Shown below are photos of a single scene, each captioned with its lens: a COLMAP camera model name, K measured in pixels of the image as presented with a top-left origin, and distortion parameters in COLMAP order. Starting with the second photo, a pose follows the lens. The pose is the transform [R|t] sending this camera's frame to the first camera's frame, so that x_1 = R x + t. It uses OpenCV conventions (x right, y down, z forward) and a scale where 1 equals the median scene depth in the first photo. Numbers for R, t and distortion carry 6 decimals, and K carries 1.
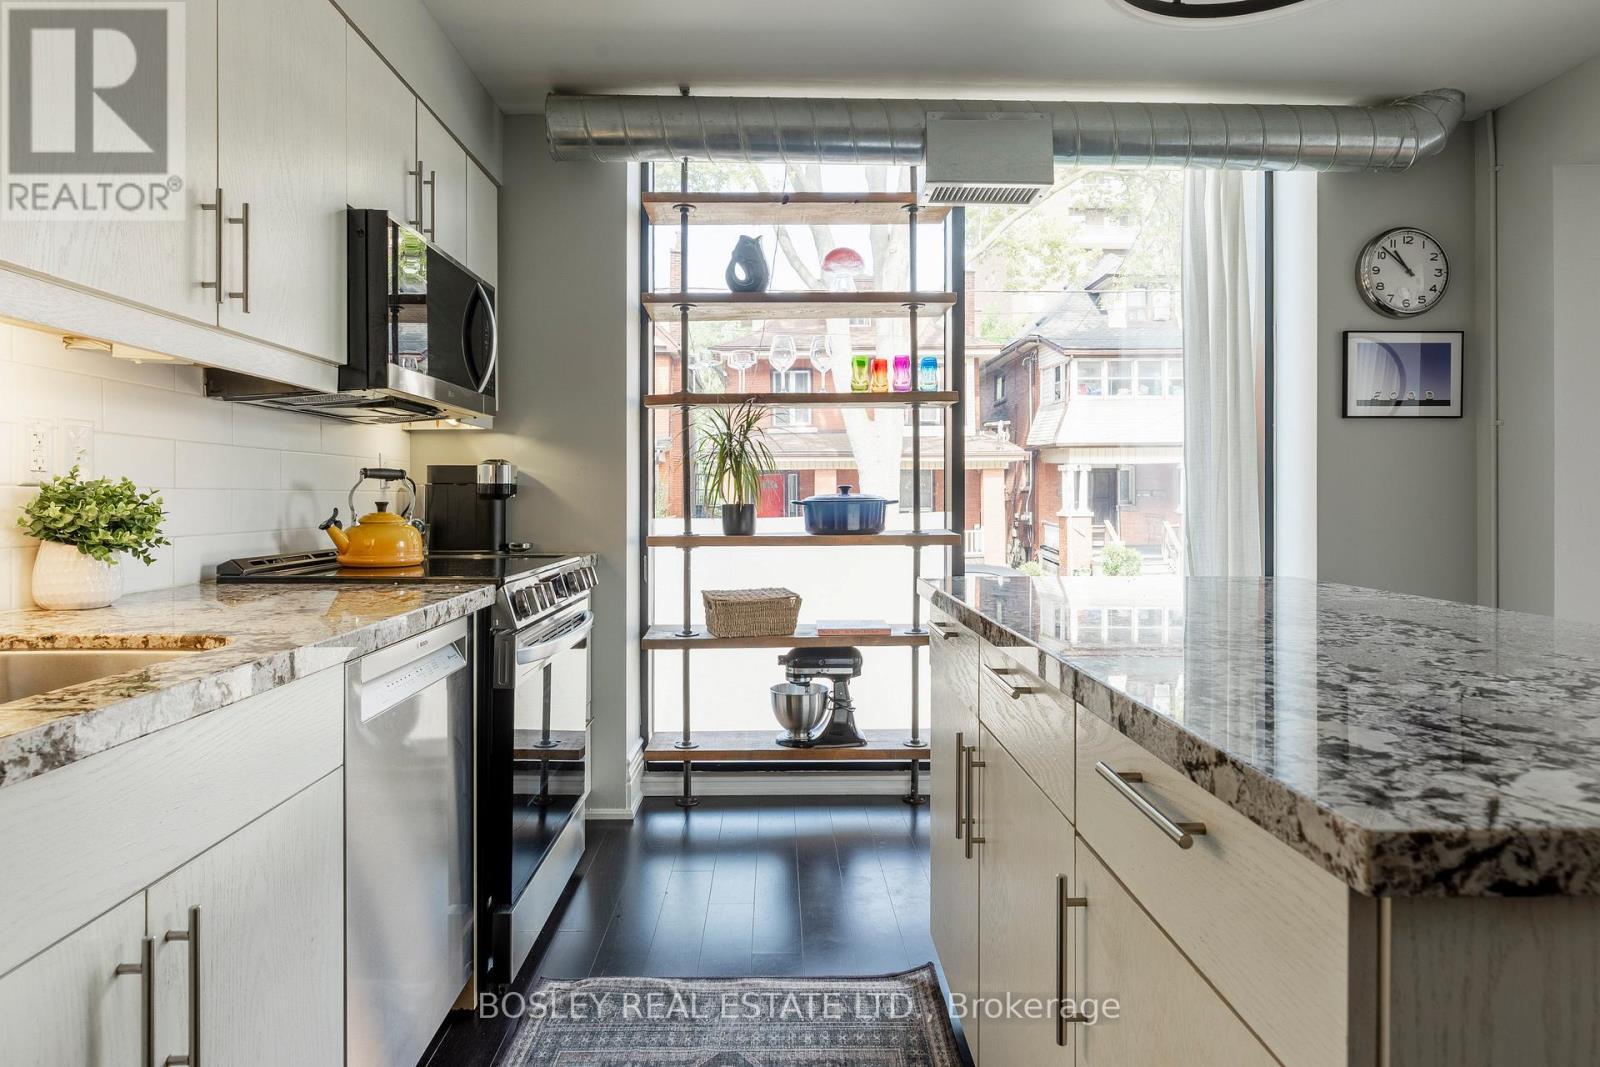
lens RADIAL K [[867.7, 0, 778.1], [0, 867.7, 499.4], [0, 0, 1]] dist [-0.001861, 0.001974]
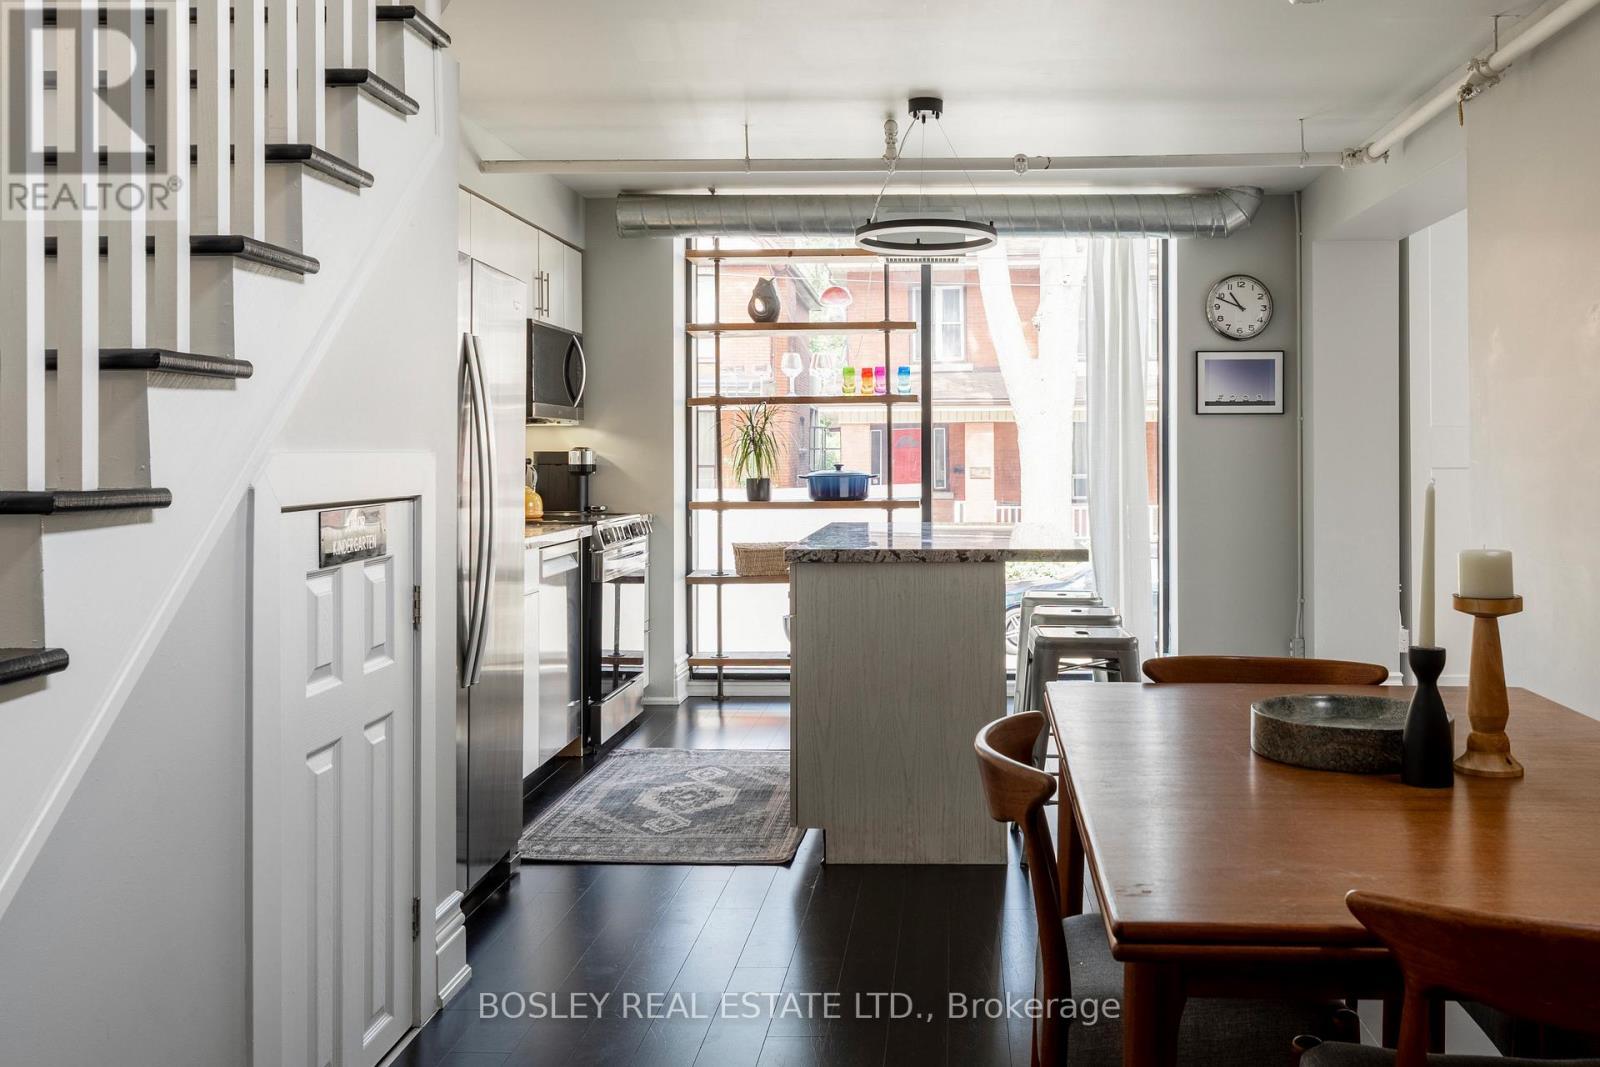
lens RADIAL K [[1375.4, 0, 911.5], [0, 1375.4, 455.0], [0, 0, 1]] dist [-0.000362, 0.002785]
pose [[0.999219, -0.001887, -0.039473, 0.286058], [0.001803, 0.999996, -0.002166, -0.025910], [0.039477, 0.002093, 0.999218, -1.159804]]
